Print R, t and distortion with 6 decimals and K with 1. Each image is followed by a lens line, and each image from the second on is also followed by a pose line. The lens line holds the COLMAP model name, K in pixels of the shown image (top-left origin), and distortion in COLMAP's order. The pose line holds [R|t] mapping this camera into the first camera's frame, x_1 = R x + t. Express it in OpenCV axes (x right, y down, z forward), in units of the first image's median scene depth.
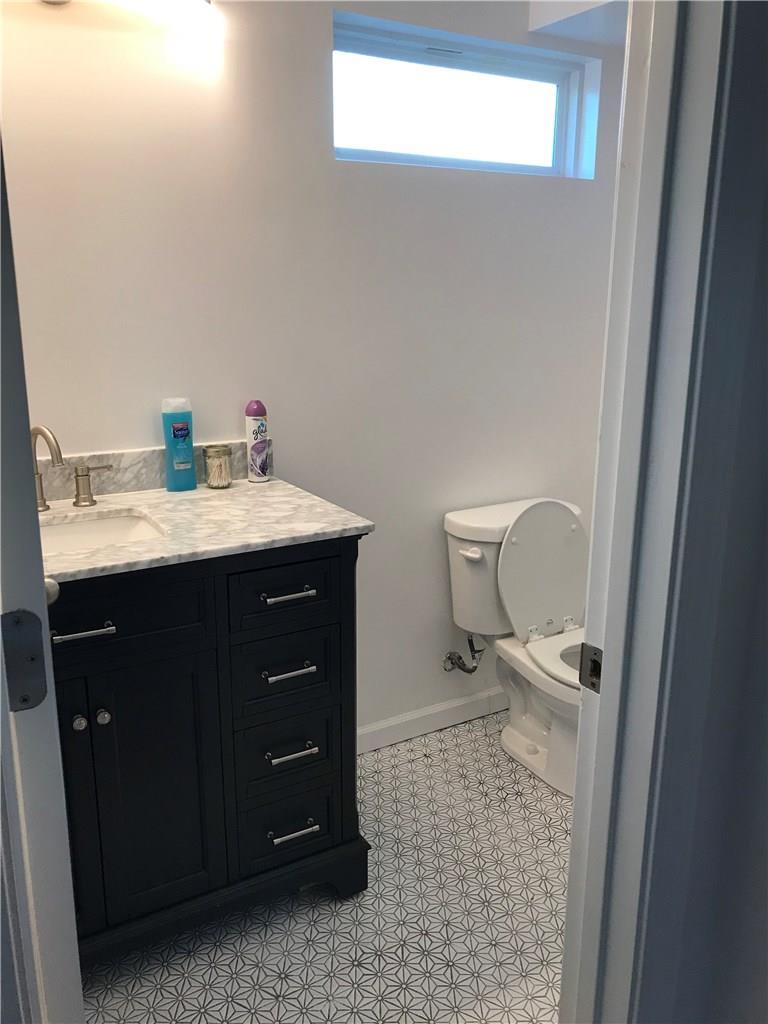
lens RADIAL K [[837.1, 0, 384.0], [0, 837.1, 512.0], [0, 0, 1]] dist [-0.001287, -0.001718]
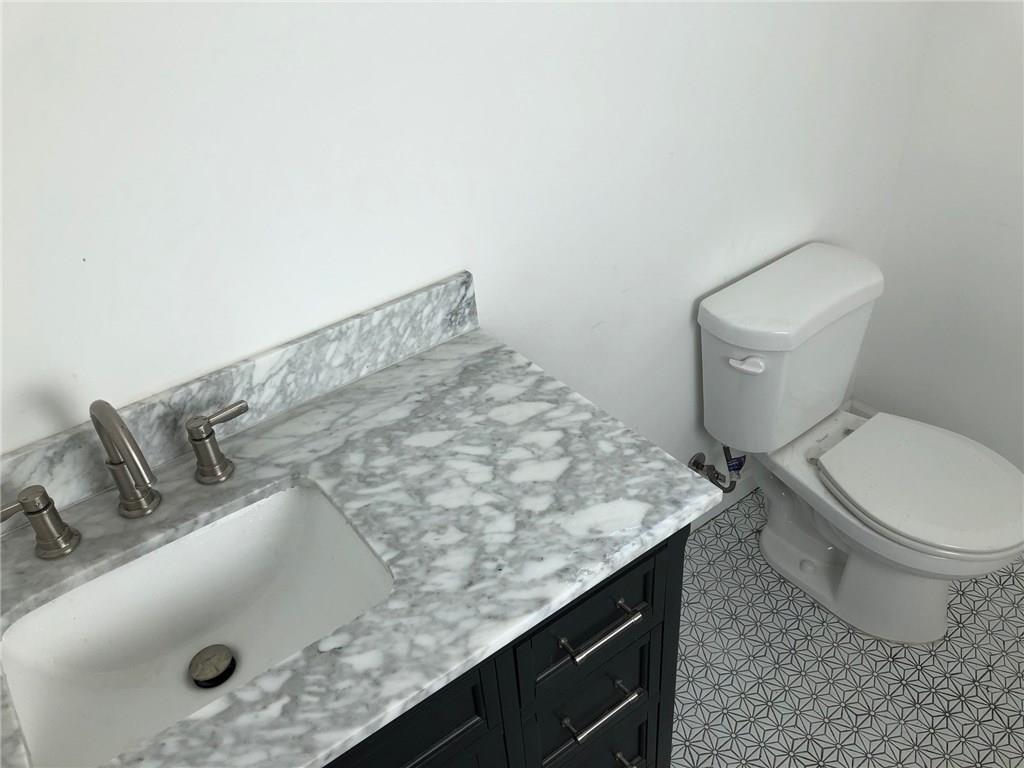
lens RADIAL K [[828.1, 0, 512.0], [0, 828.1, 384.0], [0, 0, 1]] dist [0.041139, -0.089455]
pose [[0.990959, -0.125748, 0.046768, -0.171057], [0.100916, 0.928337, 0.357780, -0.275168], [-0.088407, -0.349825, 0.932634, 0.457774]]
